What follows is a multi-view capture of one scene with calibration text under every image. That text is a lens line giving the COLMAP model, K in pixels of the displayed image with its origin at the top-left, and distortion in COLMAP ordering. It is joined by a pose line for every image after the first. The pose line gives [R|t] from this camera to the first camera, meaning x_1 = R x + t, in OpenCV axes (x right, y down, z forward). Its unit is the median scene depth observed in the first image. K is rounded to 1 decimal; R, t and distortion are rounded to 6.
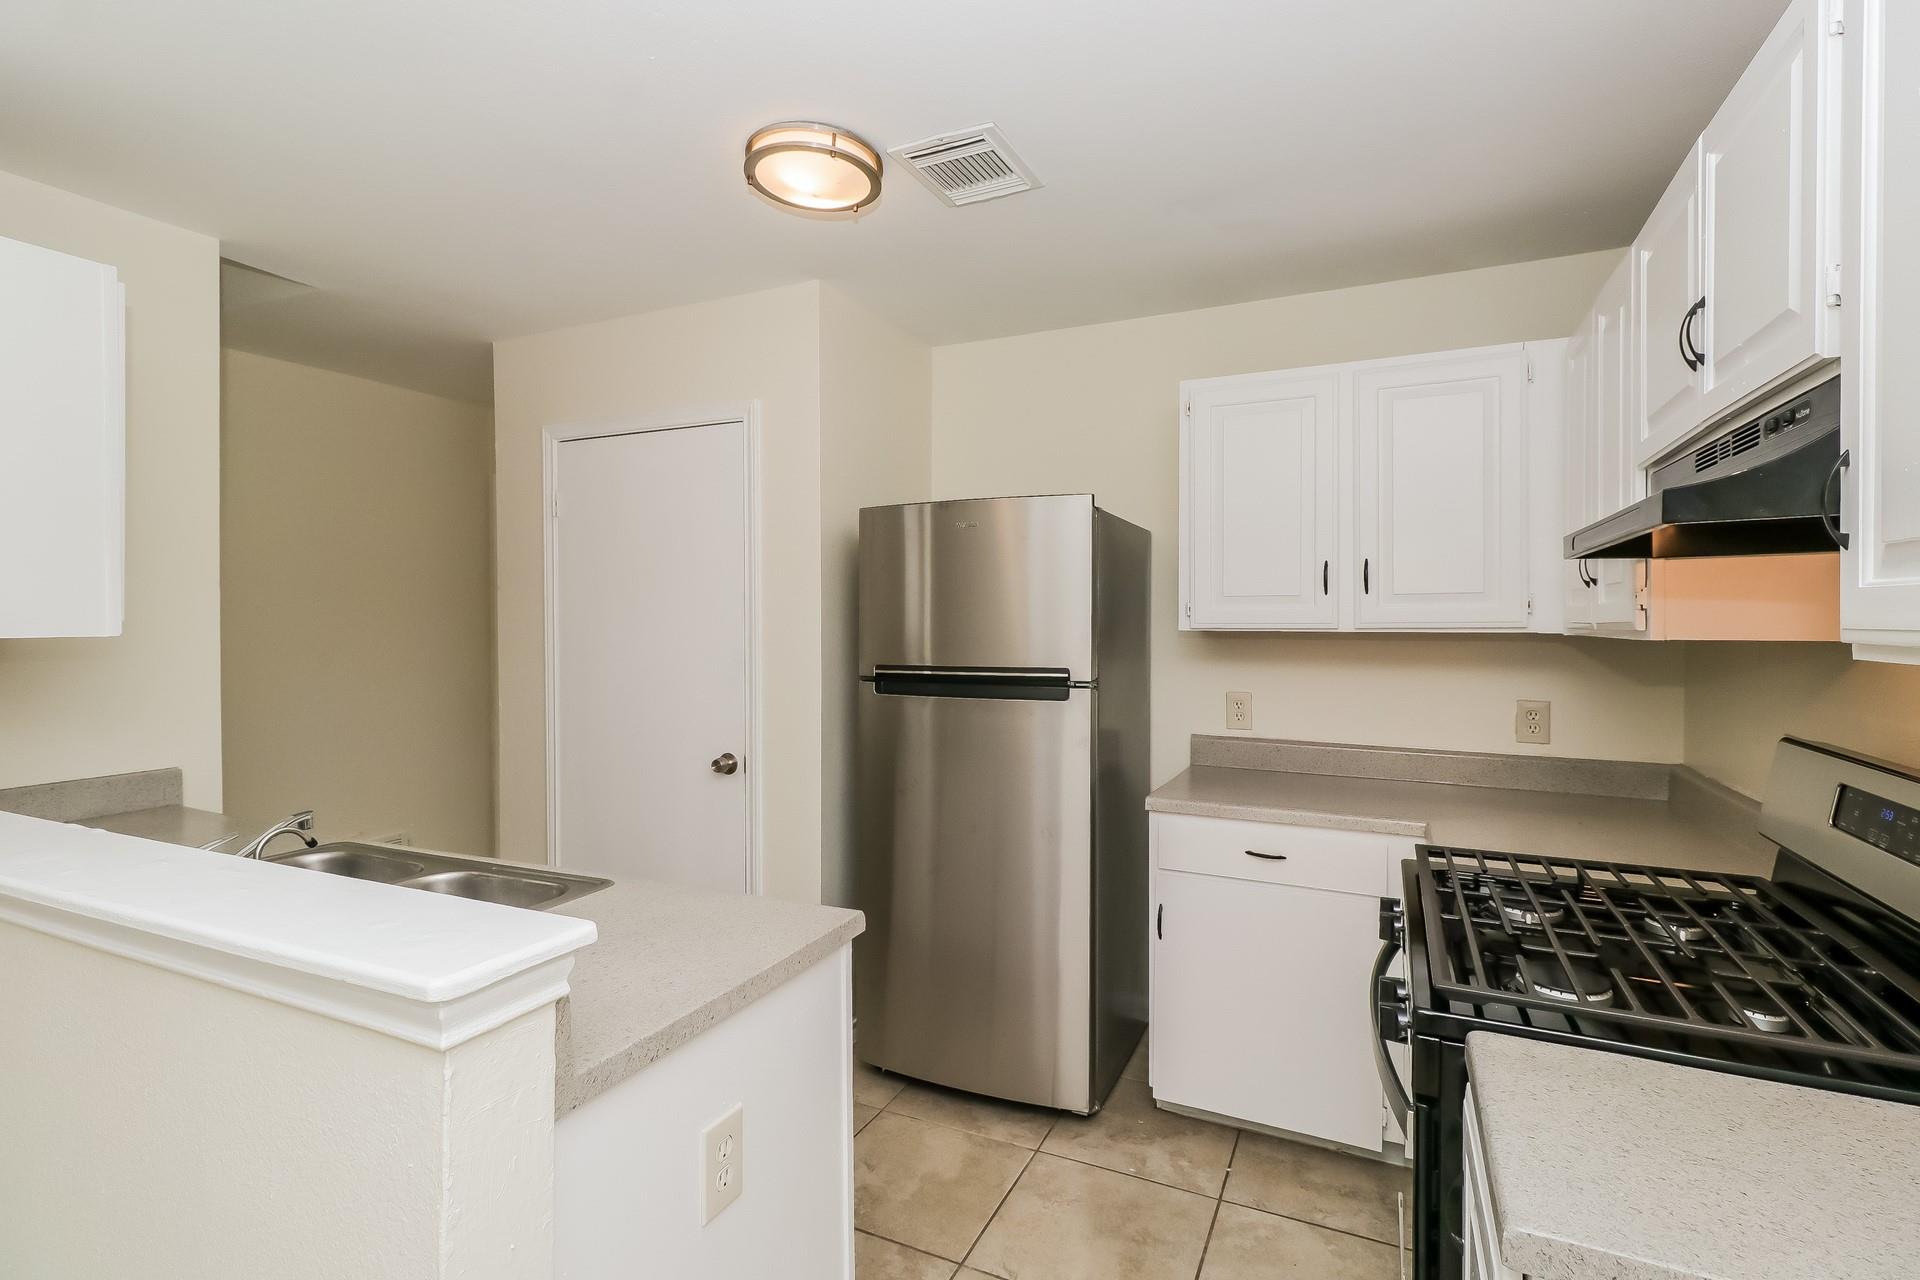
lens RADIAL K [[884.1, 0, 956.7], [0, 884.1, 630.9], [0, 0, 1]] dist [0.000393, 0.001584]
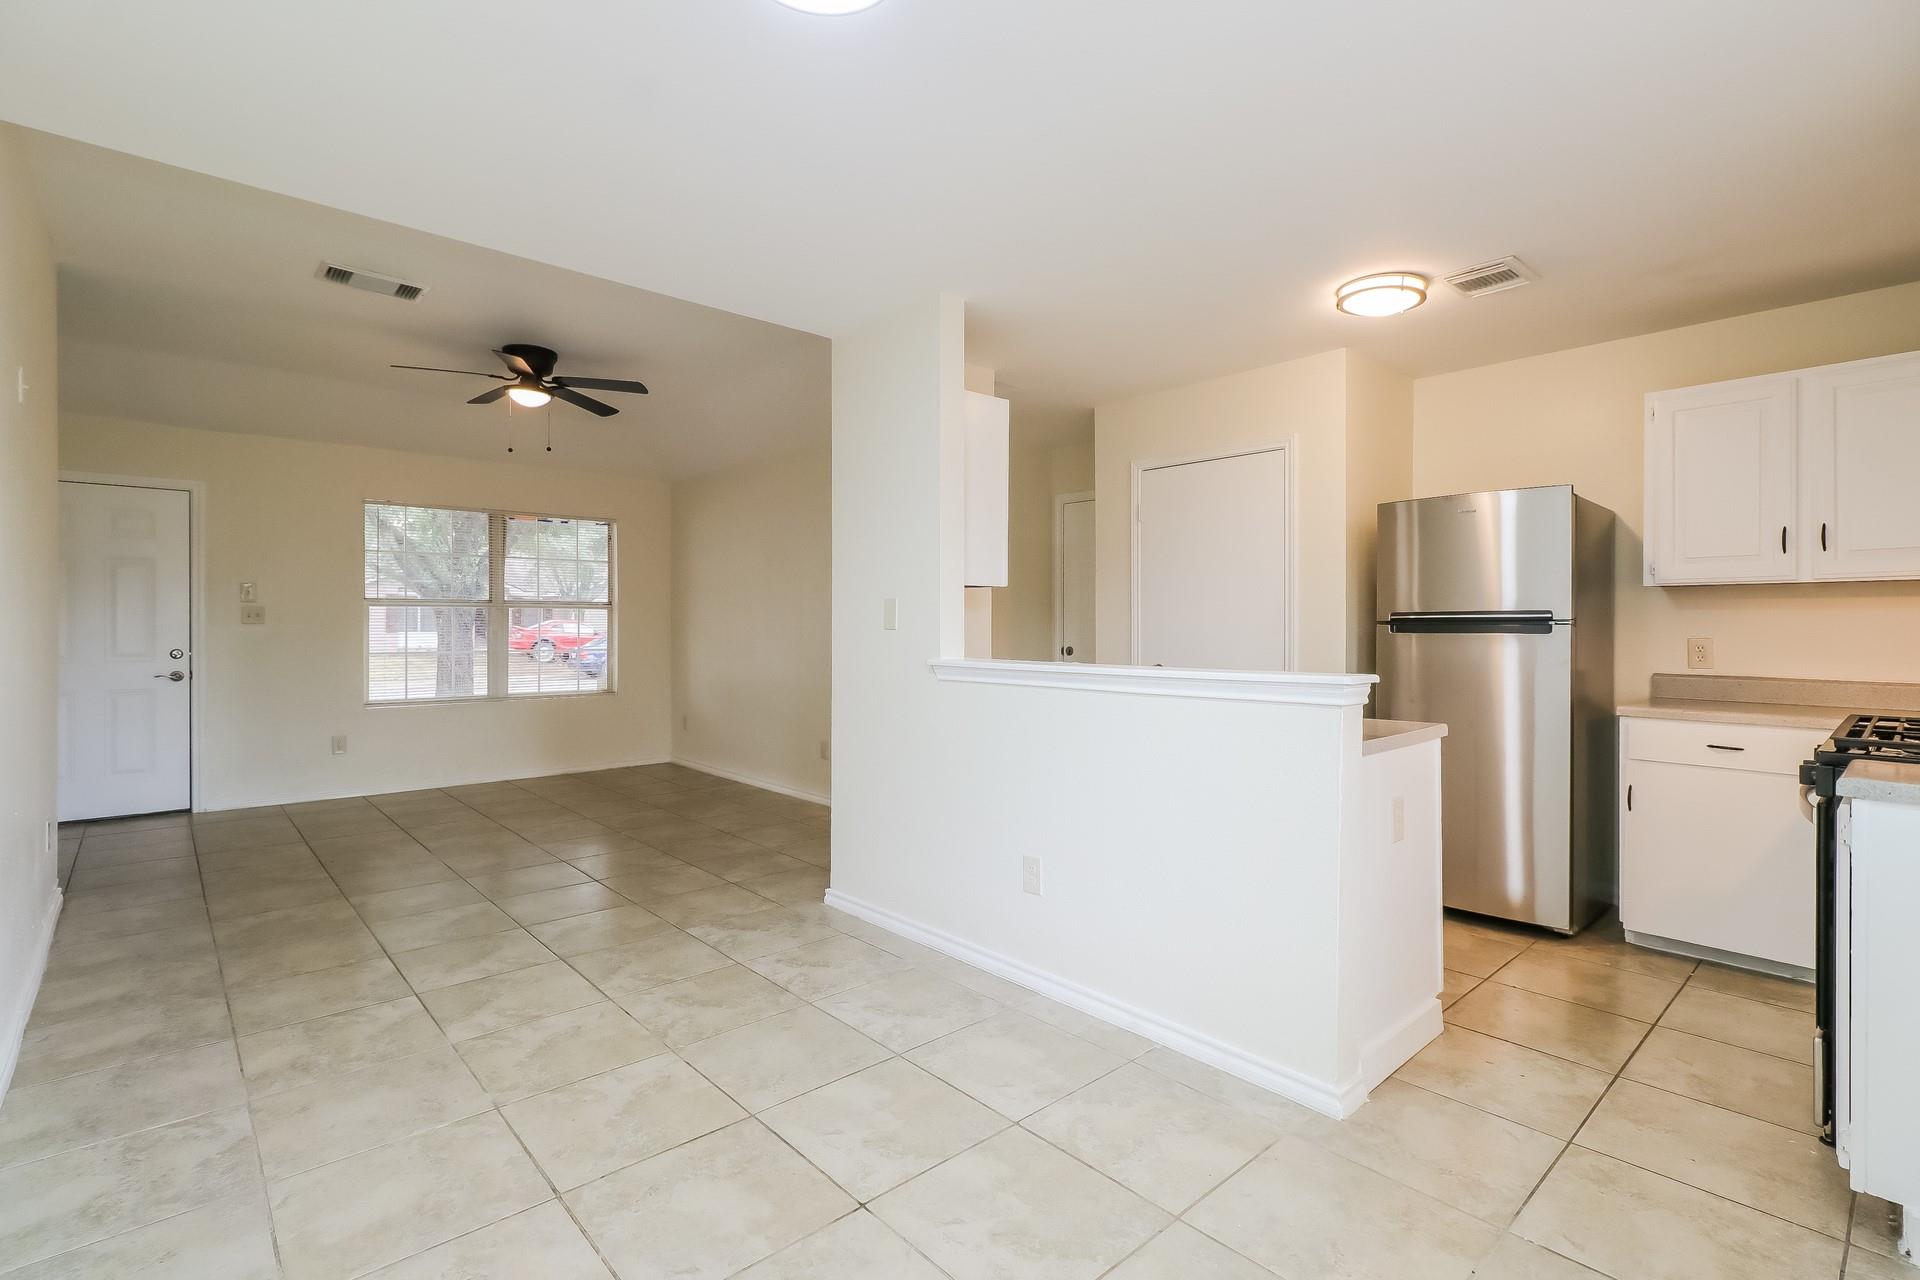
lens RADIAL K [[884.1, 0, 976.5], [0, 884.1, 636.9], [0, 0, 1]] dist [0.000393, 0.001584]
pose [[0.932446, 0.004924, -0.361276, -0.207943], [-0.007444, 0.999957, -0.005585, 0.094887], [0.361233, 0.007898, 0.932442, -0.609912]]
